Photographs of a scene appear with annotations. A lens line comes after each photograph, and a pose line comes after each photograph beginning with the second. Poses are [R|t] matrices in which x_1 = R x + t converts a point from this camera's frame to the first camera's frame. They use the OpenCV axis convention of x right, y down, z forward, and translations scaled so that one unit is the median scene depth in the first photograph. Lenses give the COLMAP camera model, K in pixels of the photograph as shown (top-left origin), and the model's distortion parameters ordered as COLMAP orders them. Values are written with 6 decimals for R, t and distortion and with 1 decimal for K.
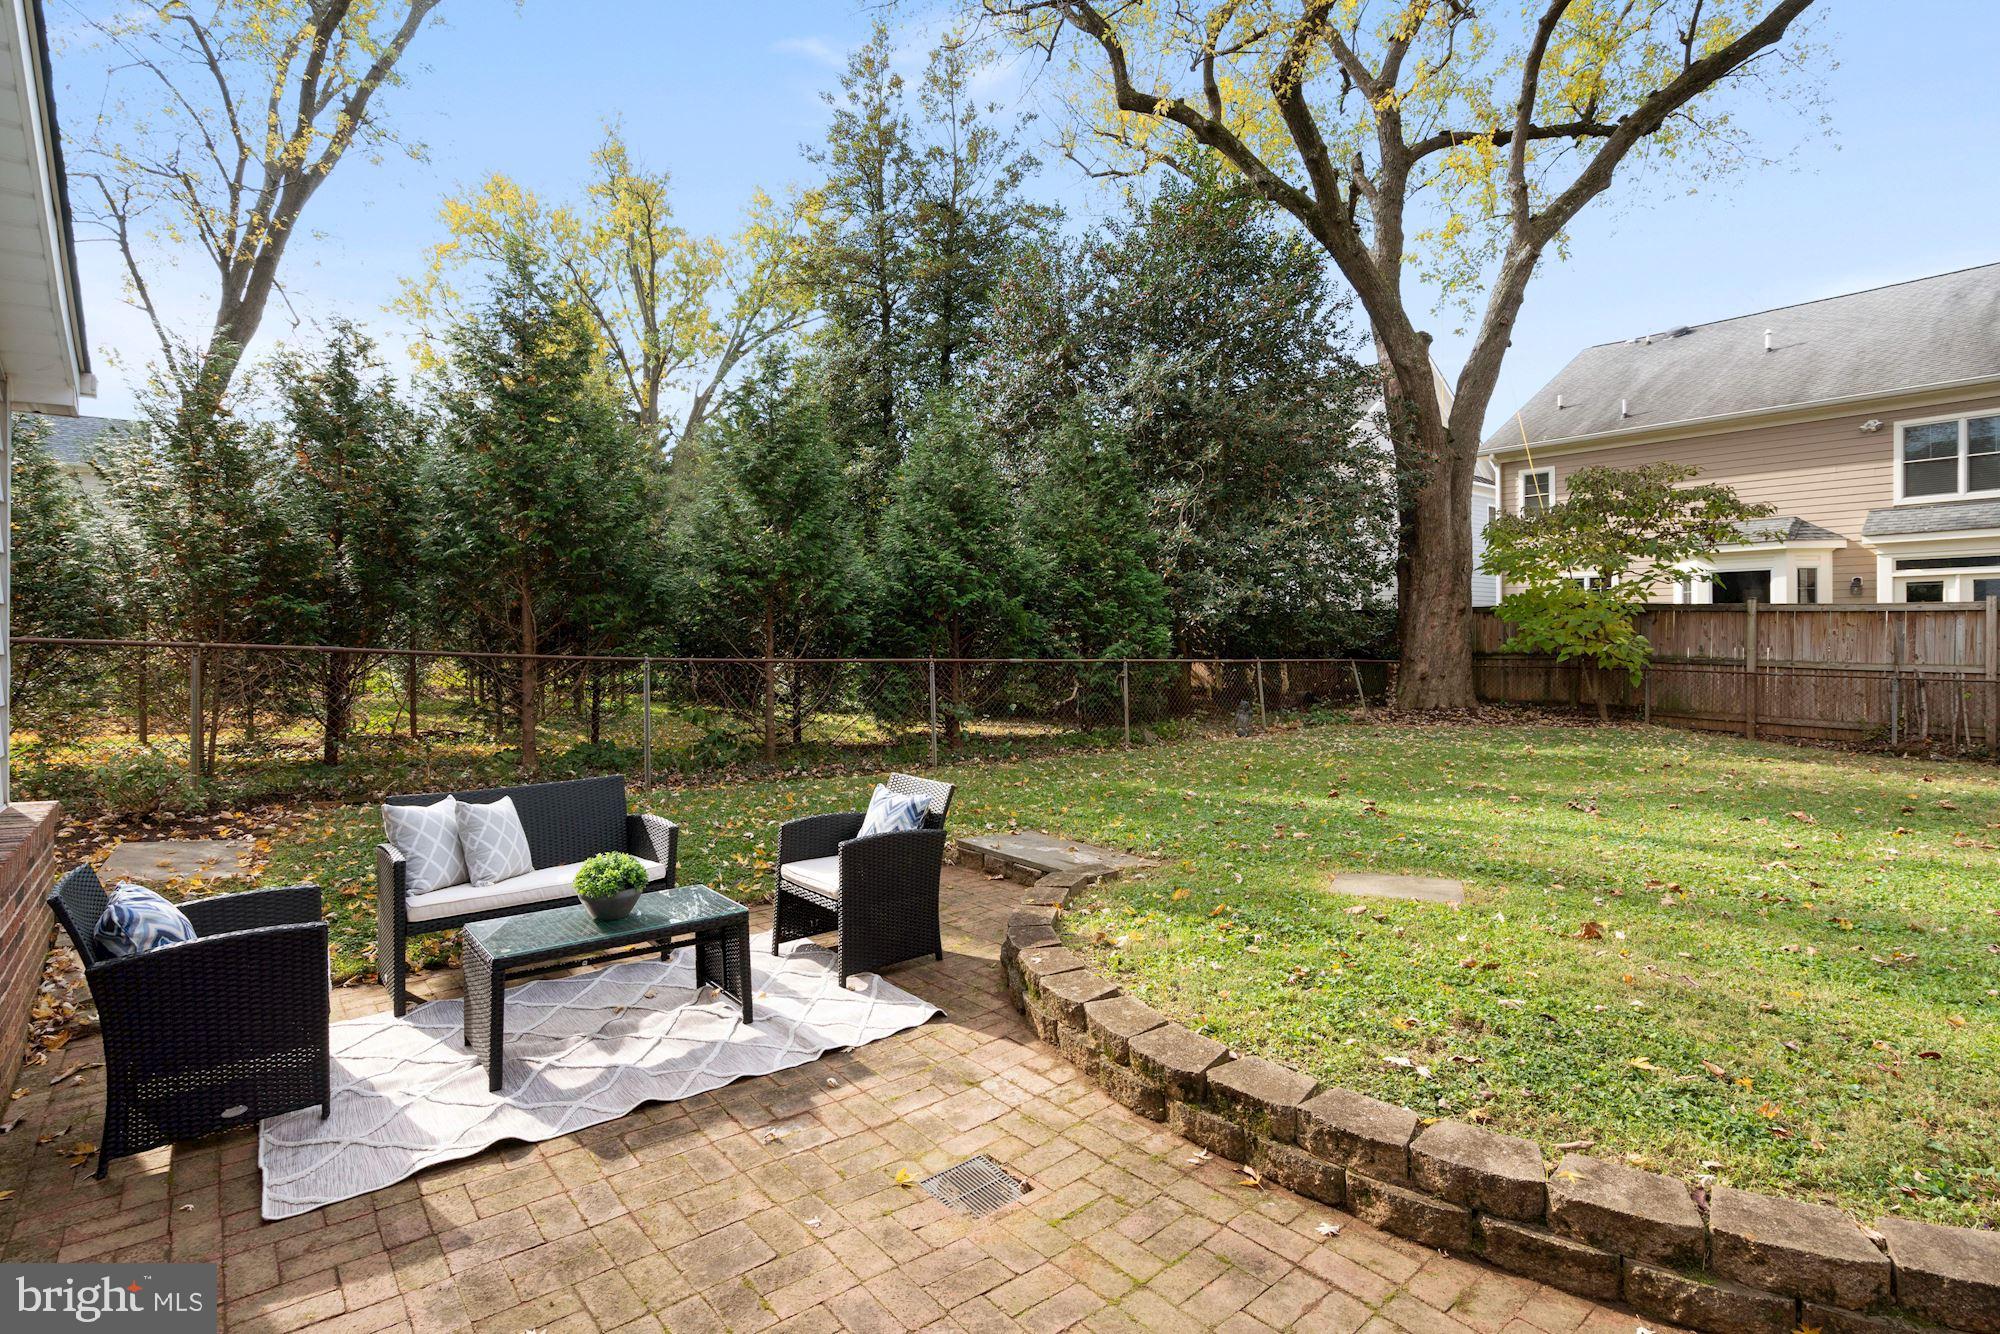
lens RADIAL K [[988.8, 0, 993.5], [0, 988.8, 616.0], [0, 0, 1]] dist [0.001326, 0.000002]
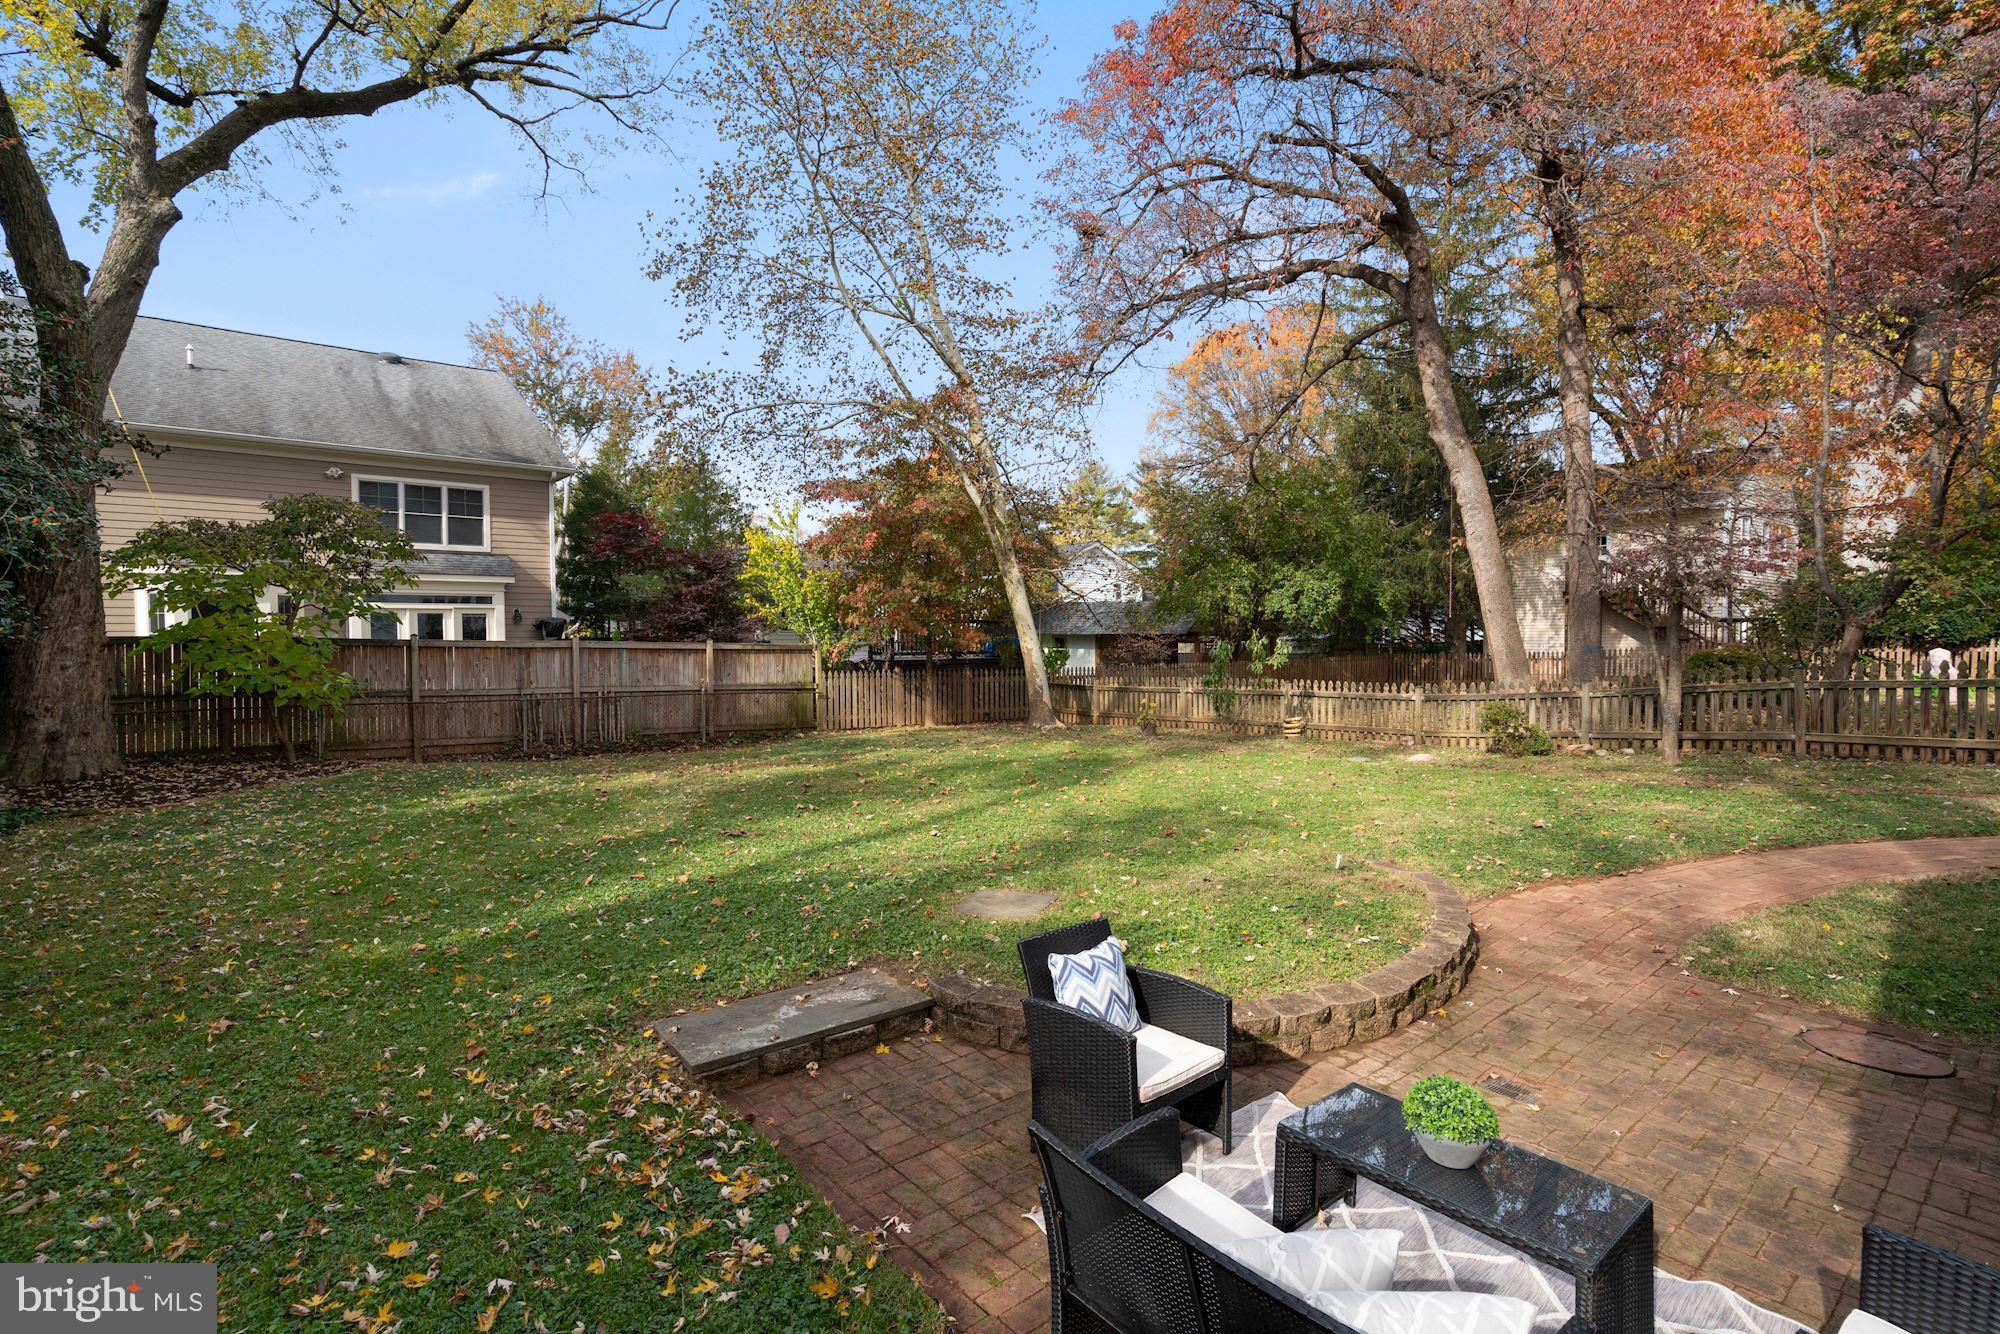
lens RADIAL K [[951.5, 0, 996.3], [0, 951.5, 643.7], [0, 0, 1]] dist [-0.000393, -0.000171]
pose [[-0.013211, -0.008893, 0.999873, -0.296522], [-0.019317, 0.999776, 0.008637, -0.029012], [-0.999726, -0.019200, -0.013380, 0.356858]]
